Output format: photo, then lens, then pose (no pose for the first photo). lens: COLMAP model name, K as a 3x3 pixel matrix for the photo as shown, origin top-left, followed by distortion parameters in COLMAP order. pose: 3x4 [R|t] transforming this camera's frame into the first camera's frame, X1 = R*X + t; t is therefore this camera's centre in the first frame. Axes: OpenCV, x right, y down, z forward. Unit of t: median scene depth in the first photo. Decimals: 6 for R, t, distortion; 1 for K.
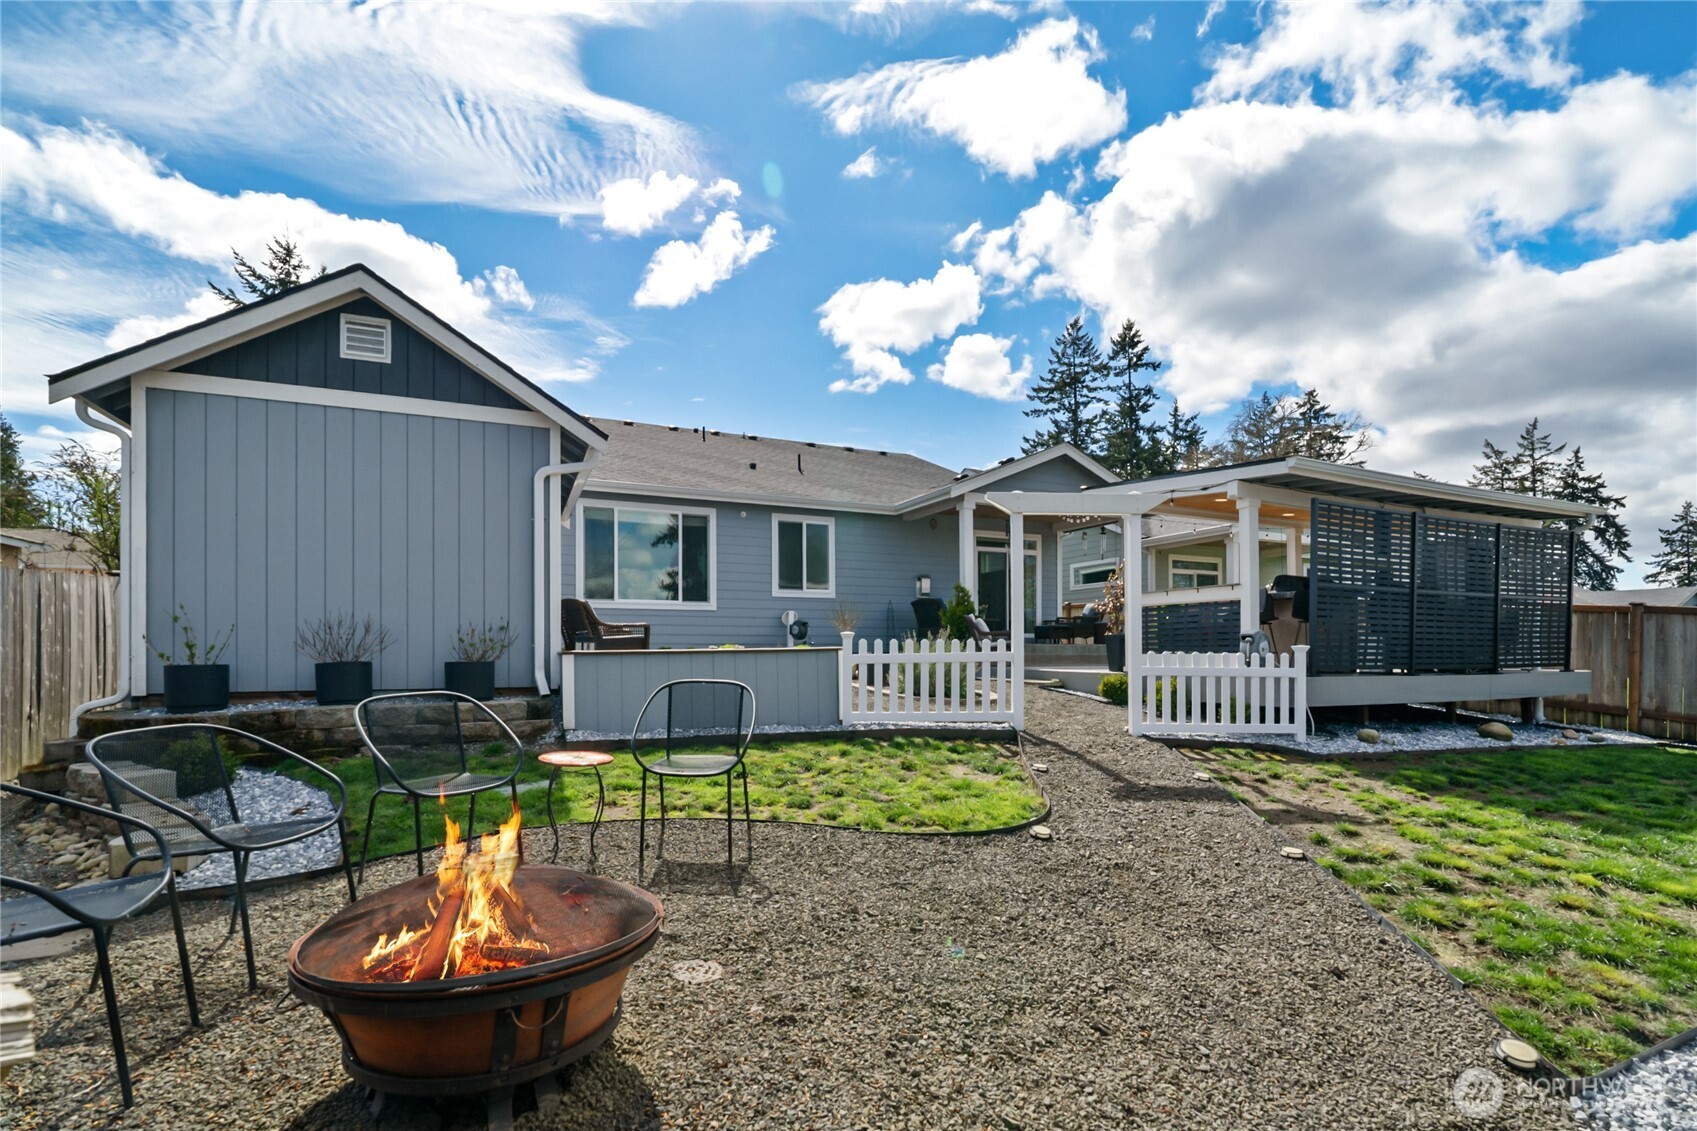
lens RADIAL K [[792.6, 0, 864.2], [0, 792.6, 664.4], [0, 0, 1]] dist [-0.012317, 0.004084]
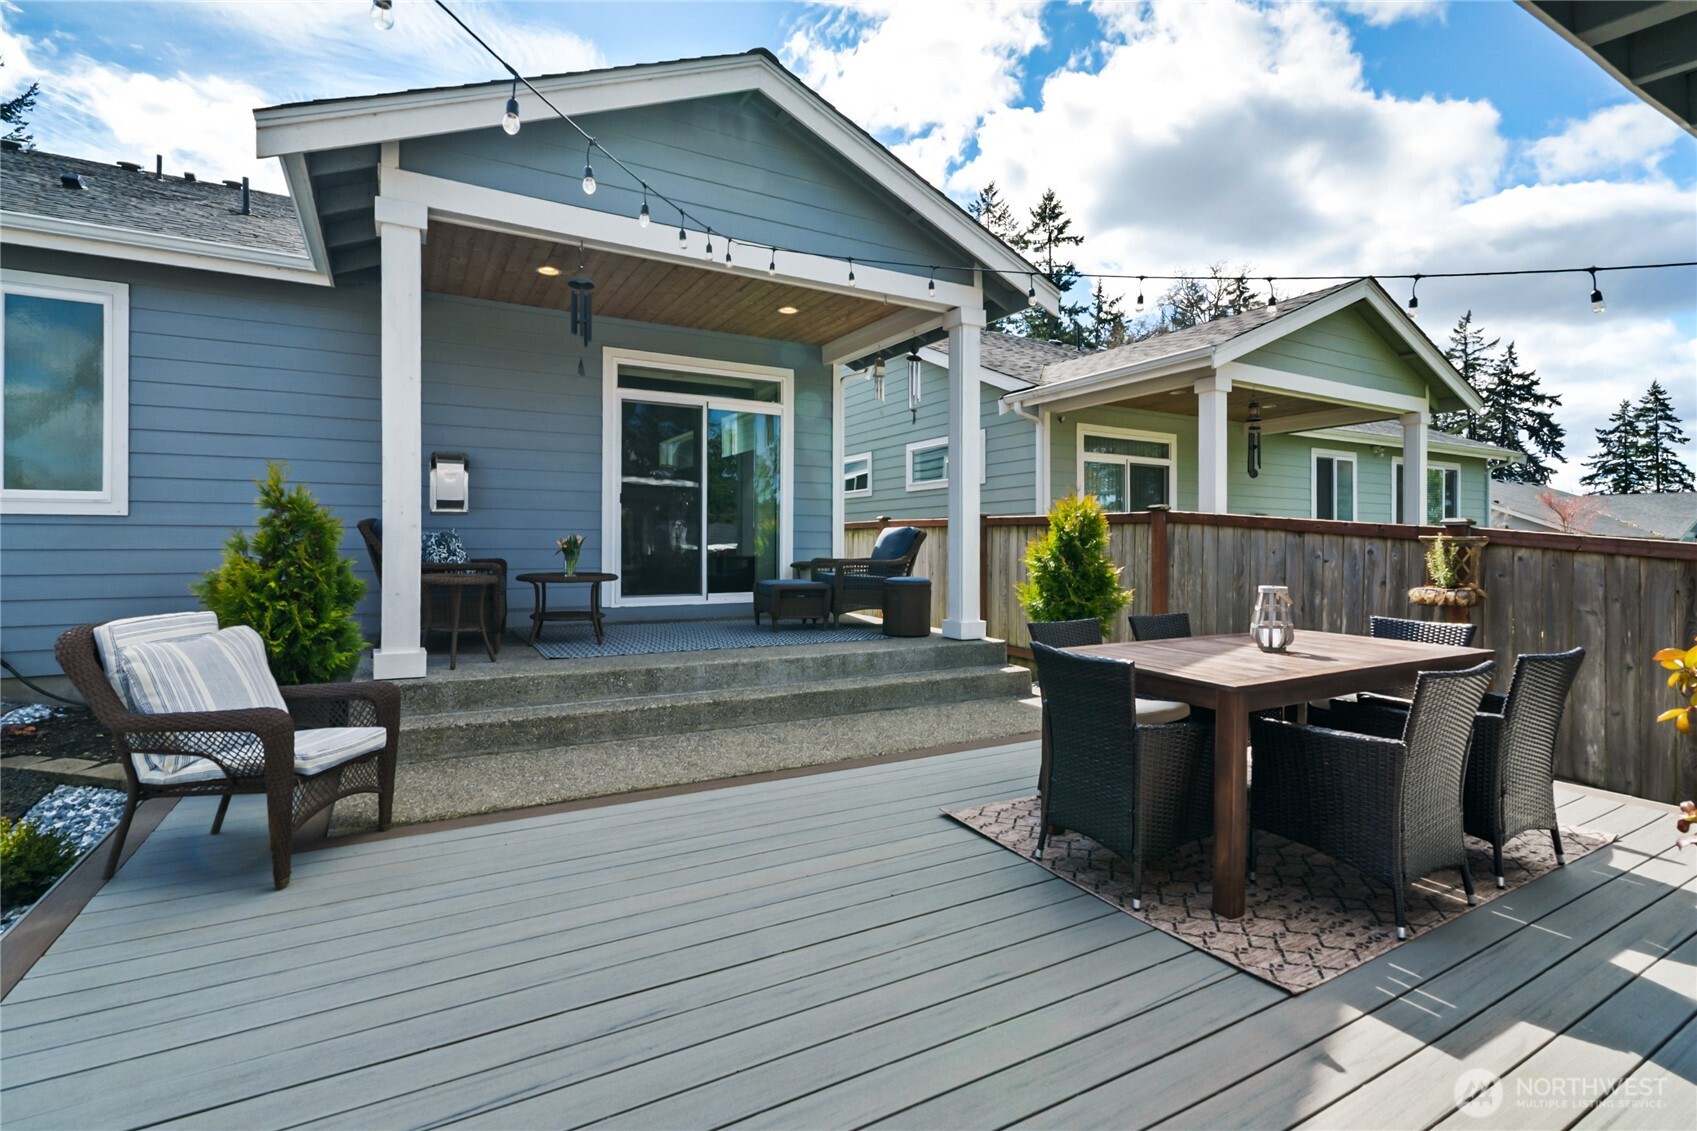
lens RADIAL K [[792.6, 0, 846.9], [0, 792.6, 564.7], [0, 0, 1]] dist [-0.012317, 0.004084]
pose [[0.997739, 0.003451, 0.067124, 0.043171], [-0.003975, 0.999963, 0.007670, -0.011059], [-0.067095, -0.007919, 0.997715, 0.106645]]
